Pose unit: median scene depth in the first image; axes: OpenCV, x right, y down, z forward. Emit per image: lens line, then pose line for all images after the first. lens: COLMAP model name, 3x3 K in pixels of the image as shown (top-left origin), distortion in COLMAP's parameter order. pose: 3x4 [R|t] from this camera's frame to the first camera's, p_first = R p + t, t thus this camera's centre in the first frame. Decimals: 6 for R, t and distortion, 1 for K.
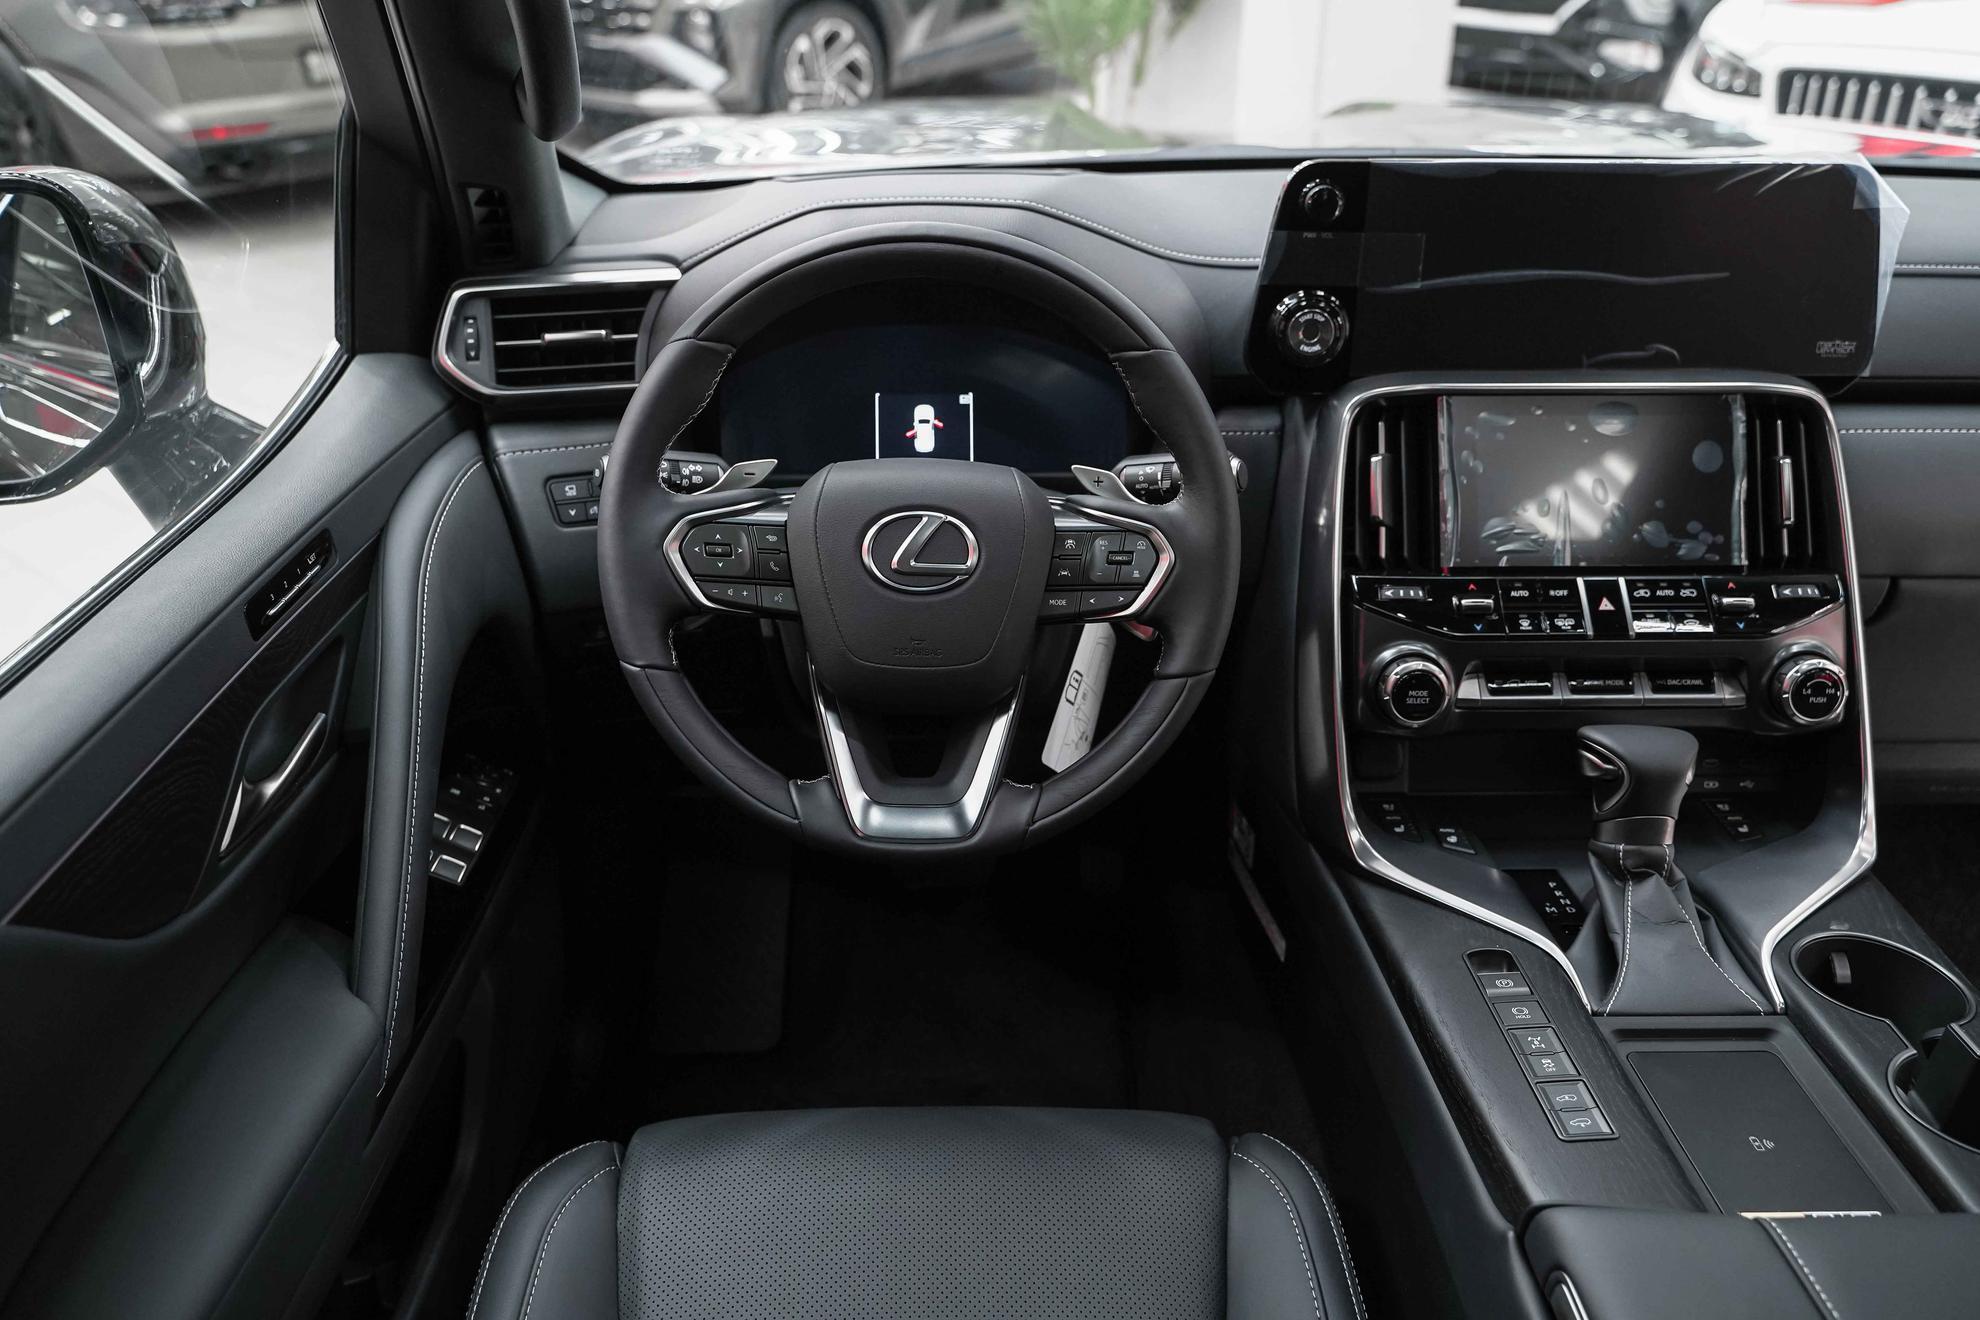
lens RADIAL K [[1684.3, 0, 985.7], [0, 1684.3, 685.6], [0, 0, 1]] dist [-0.005890, 0.003645]
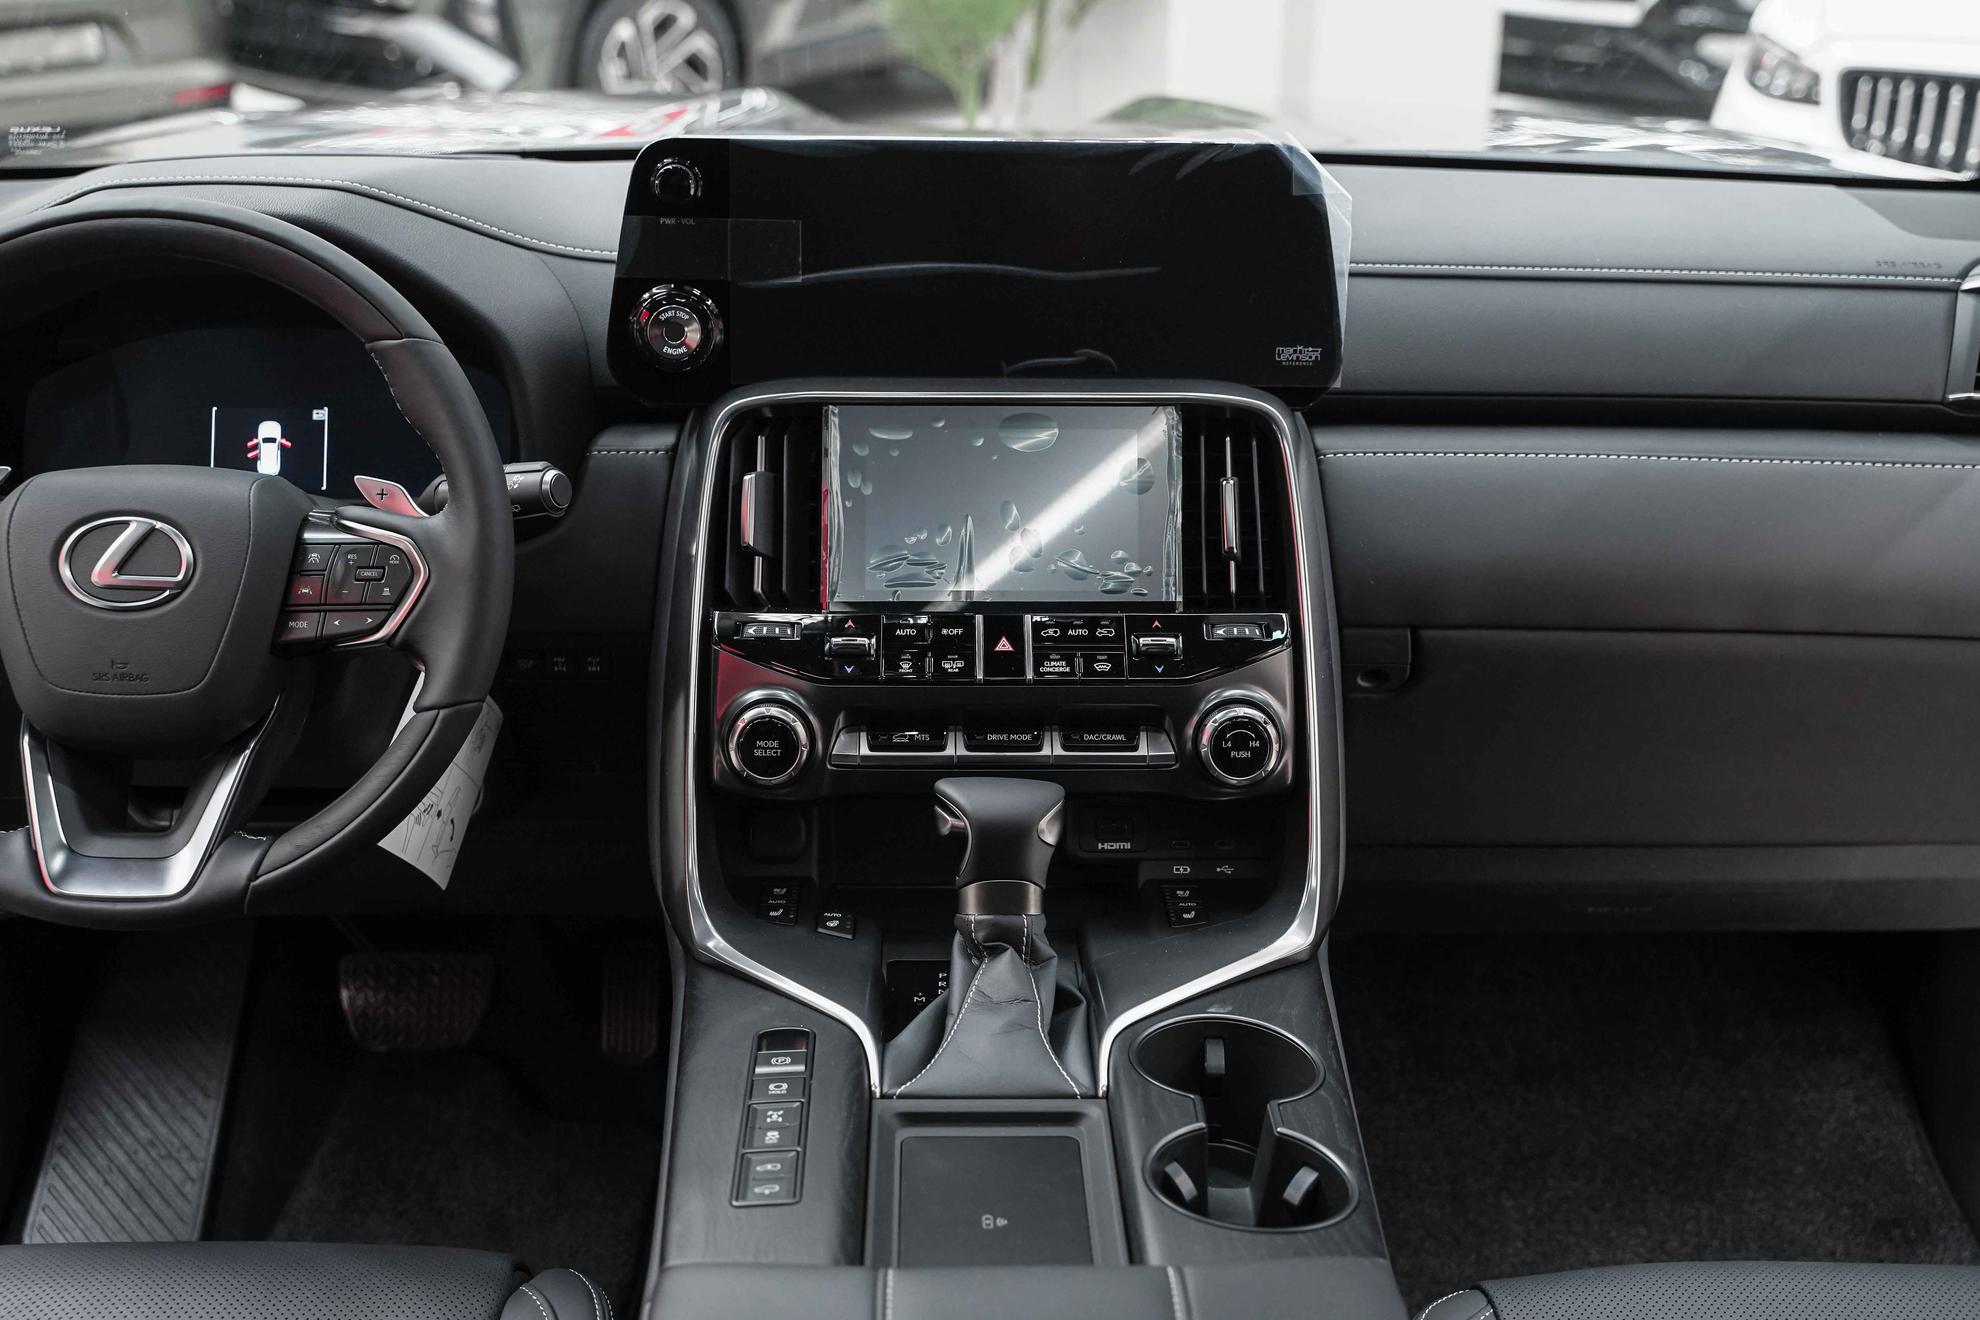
lens RADIAL K [[2398.7, 0, 990.0], [0, 2398.7, 660.0], [0, 0, 1]] dist [0.015174, 0.002924]
pose [[0.999861, 0.004601, 0.016041, 0.335487], [-0.002804, 0.993891, -0.110327, 0.092176], [-0.016451, 0.110267, 0.993766, -0.205440]]
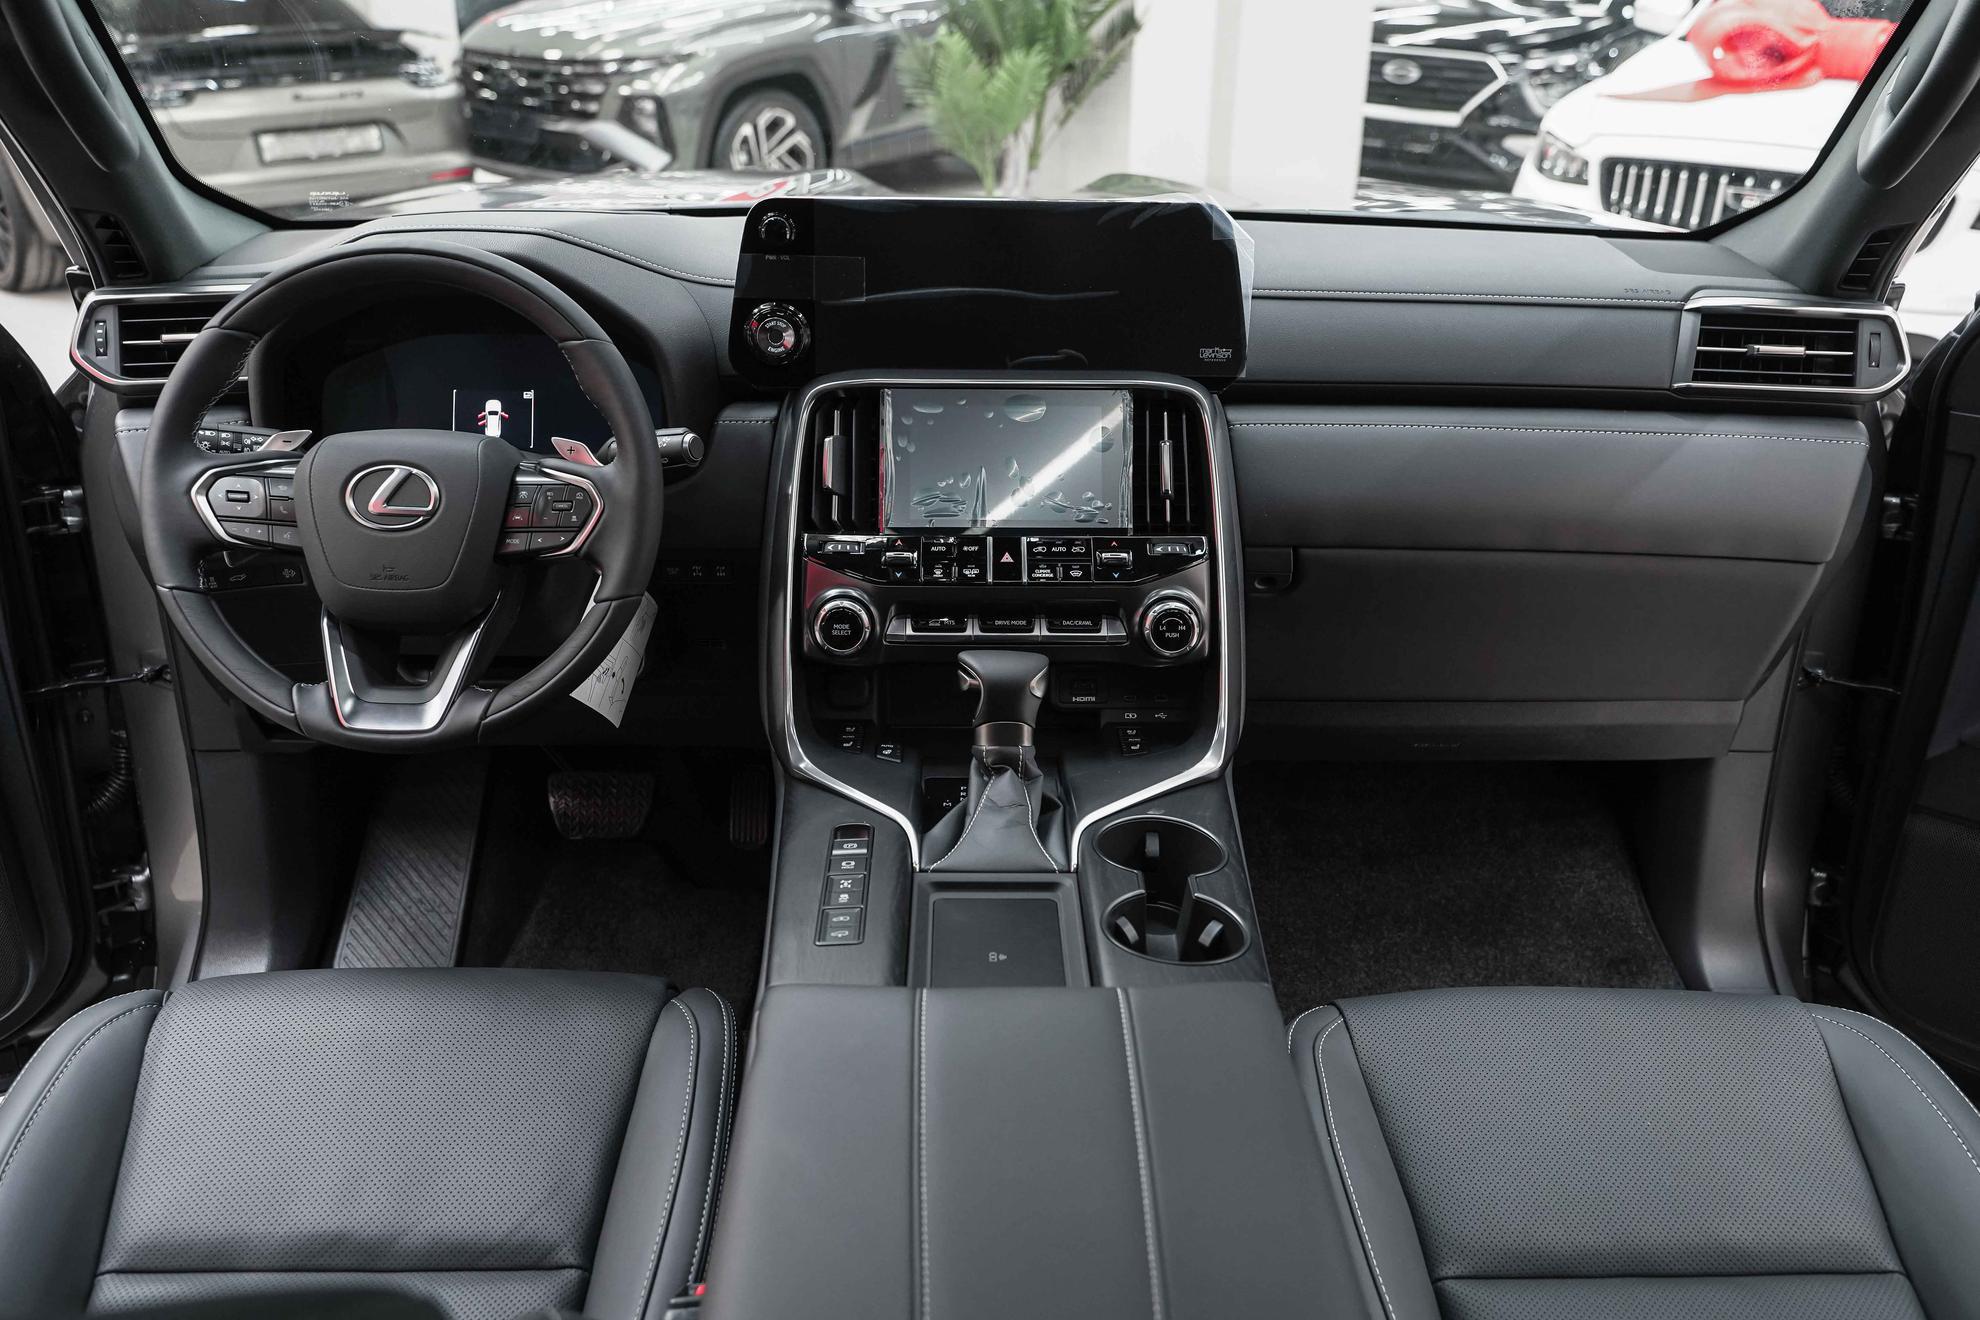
lens RADIAL K [[1662.4, 0, 990.0], [0, 1662.4, 660.0], [0, 0, 1]] dist [0.003532, -0.001828]
pose [[0.999935, 0.007320, 0.008754, 0.339610], [-0.006791, 0.998234, -0.059016, 0.095188], [-0.009171, 0.058953, 0.998219, -0.194076]]
